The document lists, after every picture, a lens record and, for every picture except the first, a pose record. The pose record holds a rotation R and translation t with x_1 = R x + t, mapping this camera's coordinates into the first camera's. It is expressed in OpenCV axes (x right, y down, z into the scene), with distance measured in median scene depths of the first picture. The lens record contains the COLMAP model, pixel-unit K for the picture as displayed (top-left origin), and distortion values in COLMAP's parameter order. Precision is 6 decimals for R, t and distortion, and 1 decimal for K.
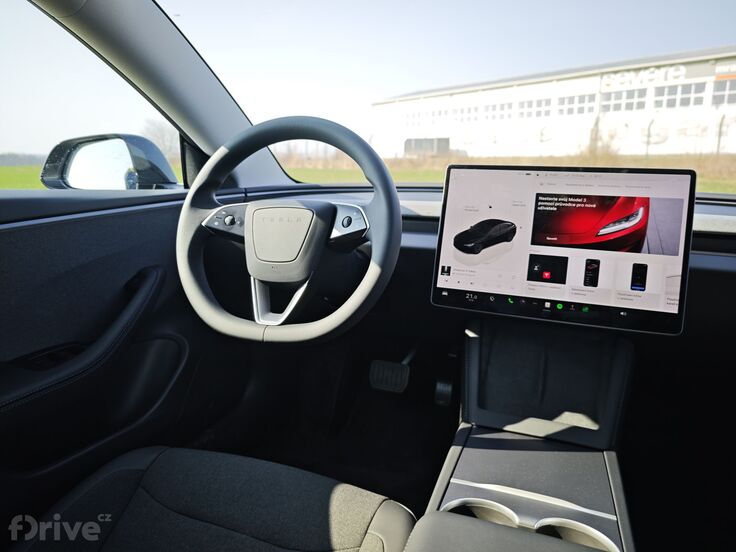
lens RADIAL K [[503.2, 0, 363.7], [0, 503.2, 278.0], [0, 0, 1]] dist [0.028822, -0.035647]
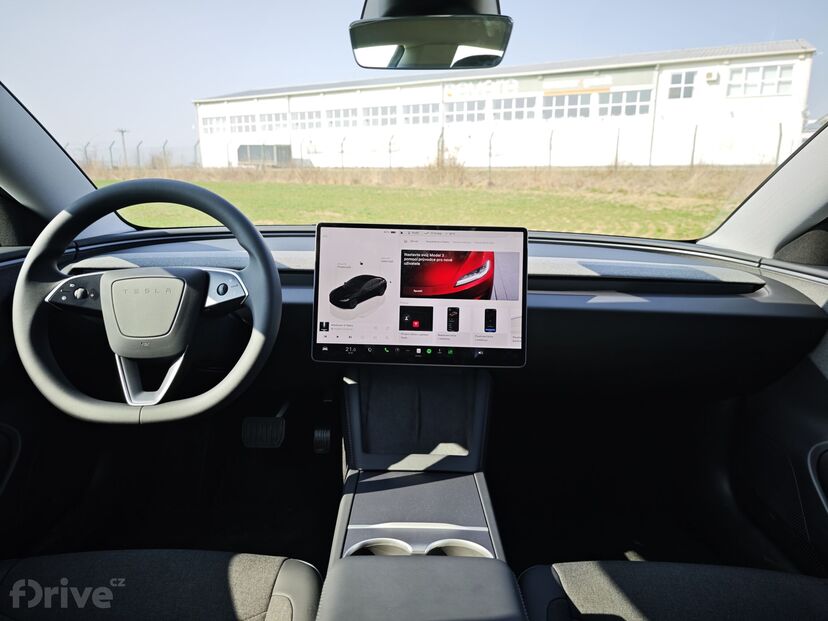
lens RADIAL K [[566.0, 0, 409.2], [0, 566.0, 312.8], [0, 0, 1]] dist [0.028822, -0.035647]
pose [[0.935457, -0.081017, 0.344029, -0.070876], [0.074819, 0.996707, 0.031277, -0.067651], [-0.345430, -0.003518, 0.938438, -0.144785]]
